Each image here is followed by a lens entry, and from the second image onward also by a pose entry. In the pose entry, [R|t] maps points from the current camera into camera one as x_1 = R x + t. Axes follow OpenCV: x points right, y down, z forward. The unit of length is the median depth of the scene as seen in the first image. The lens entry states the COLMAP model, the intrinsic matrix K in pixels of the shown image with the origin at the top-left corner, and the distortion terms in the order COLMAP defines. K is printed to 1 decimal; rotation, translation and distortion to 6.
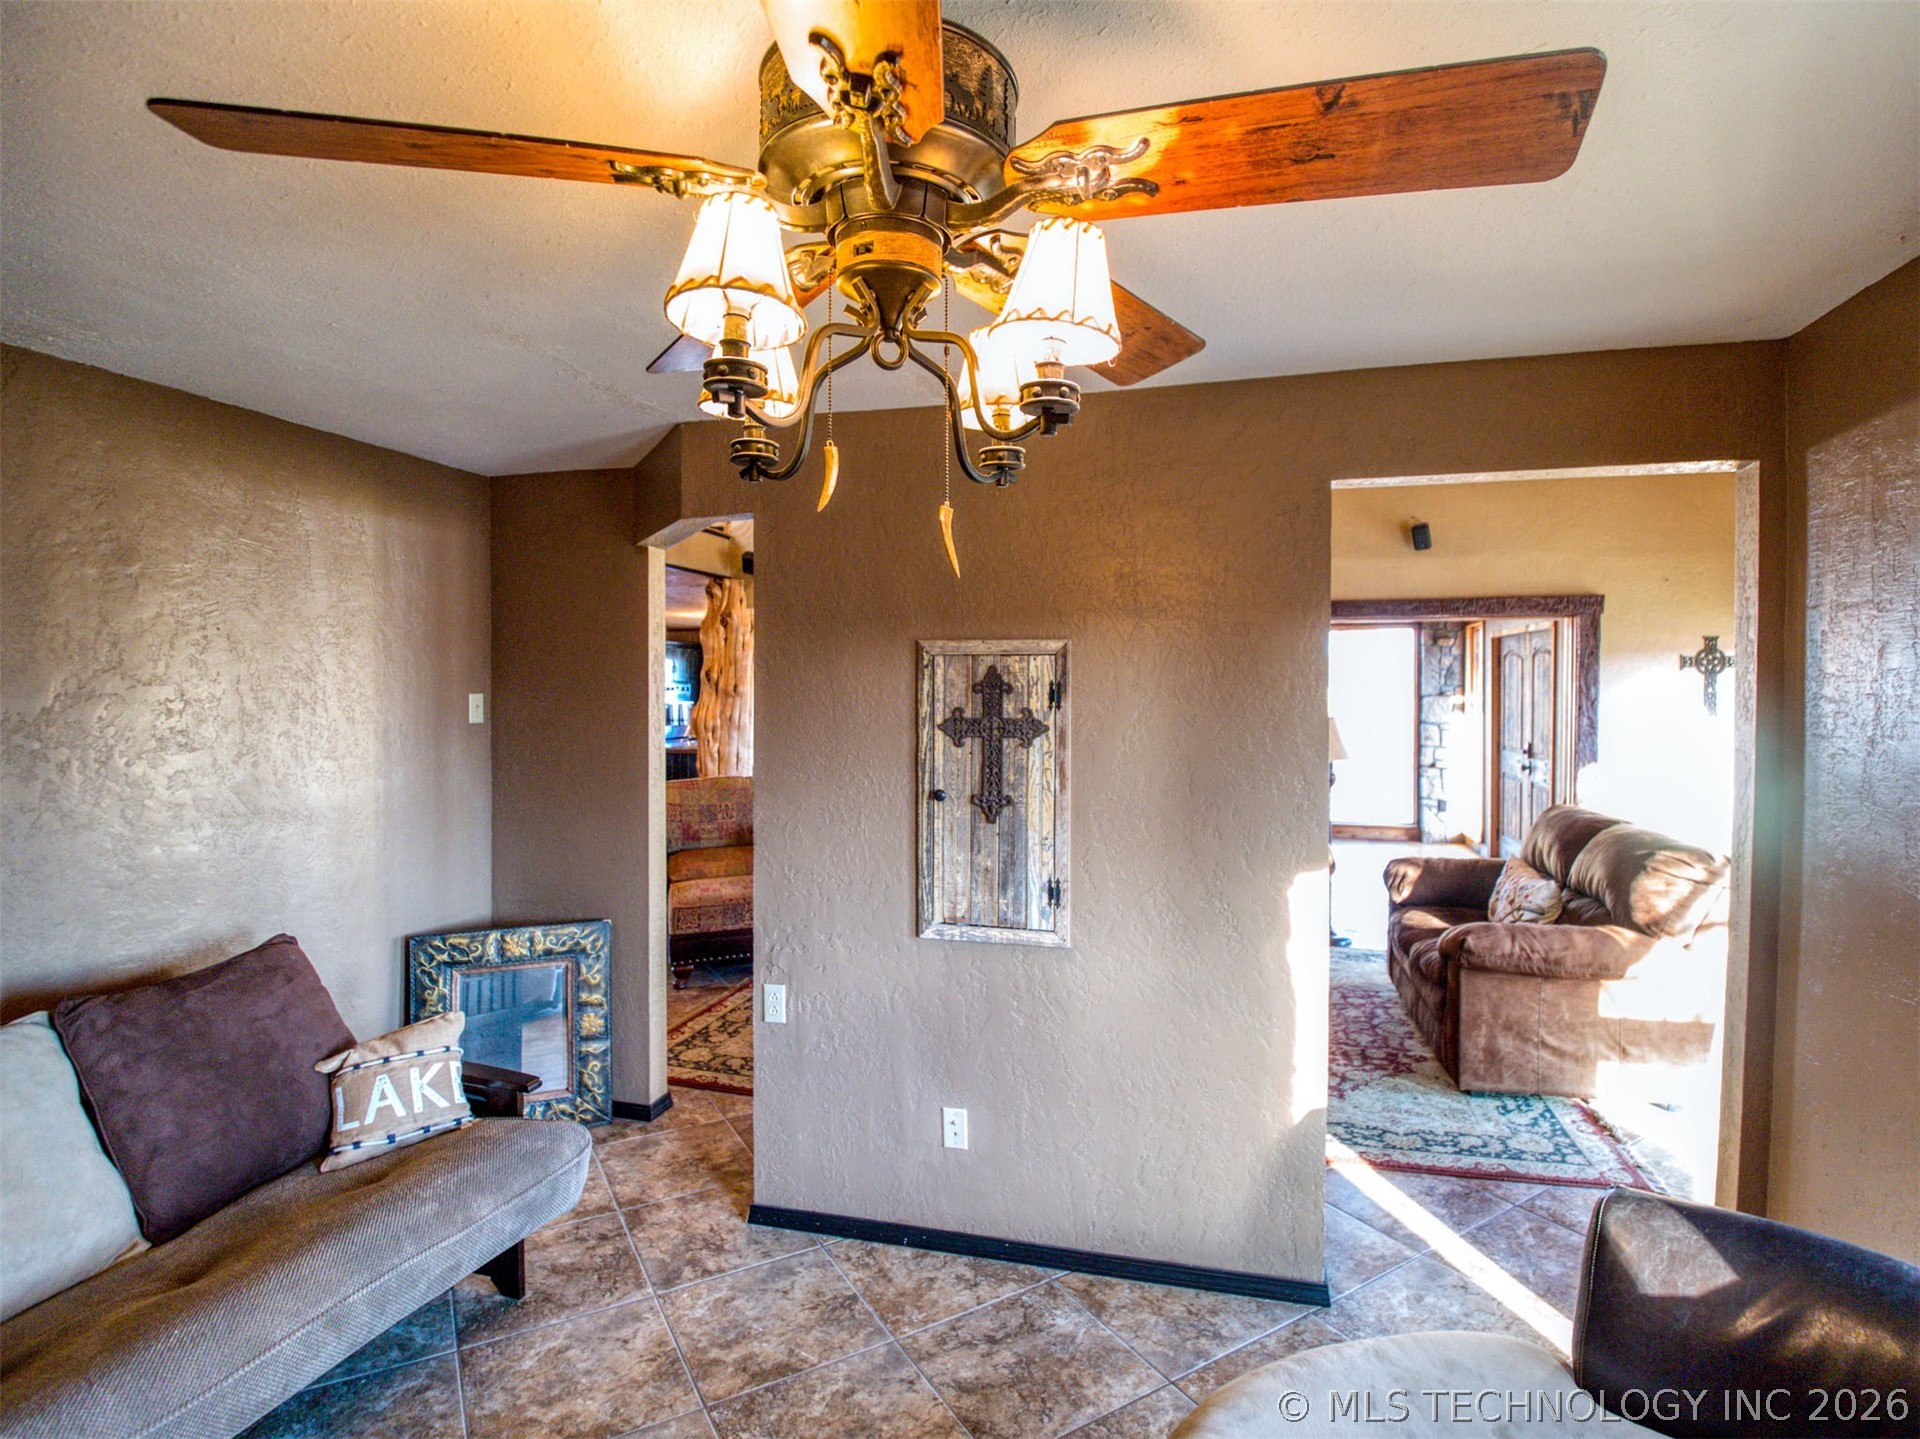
lens RADIAL K [[962.2, 0, 972.4], [0, 962.2, 708.9], [0, 0, 1]] dist [0.004208, -0.034702]
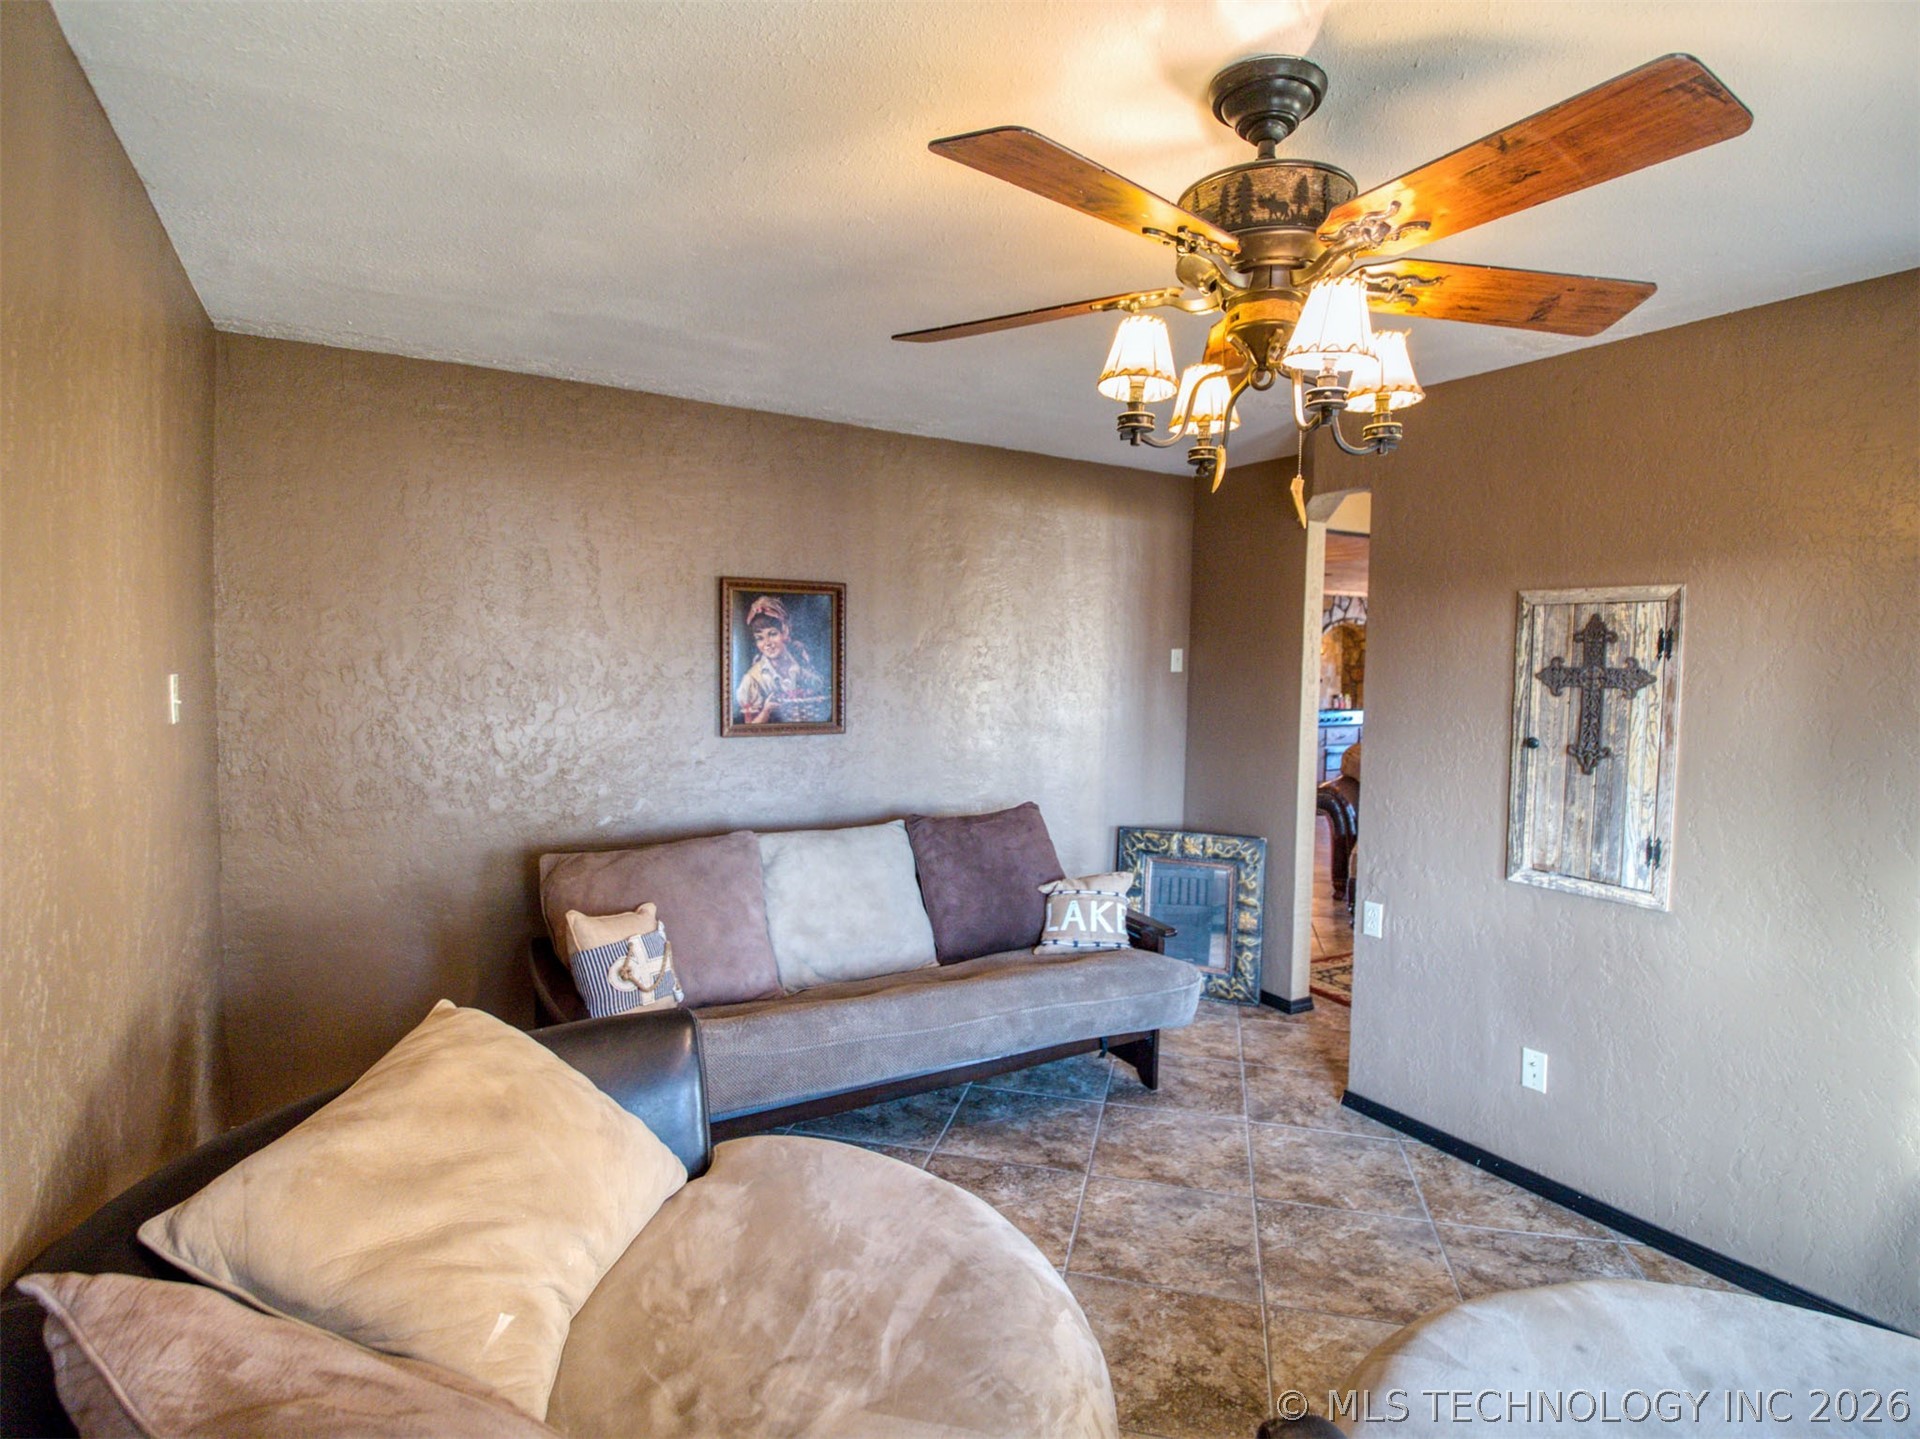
lens RADIAL K [[950.2, 0, 968.8], [0, 950.2, 719.1], [0, 0, 1]] dist [-0.004239, -0.028449]
pose [[0.713059, 0.054959, -0.698946, 0.242260], [-0.030098, 0.998403, 0.047799, 0.035138], [0.700457, -0.013047, 0.713575, -0.135679]]
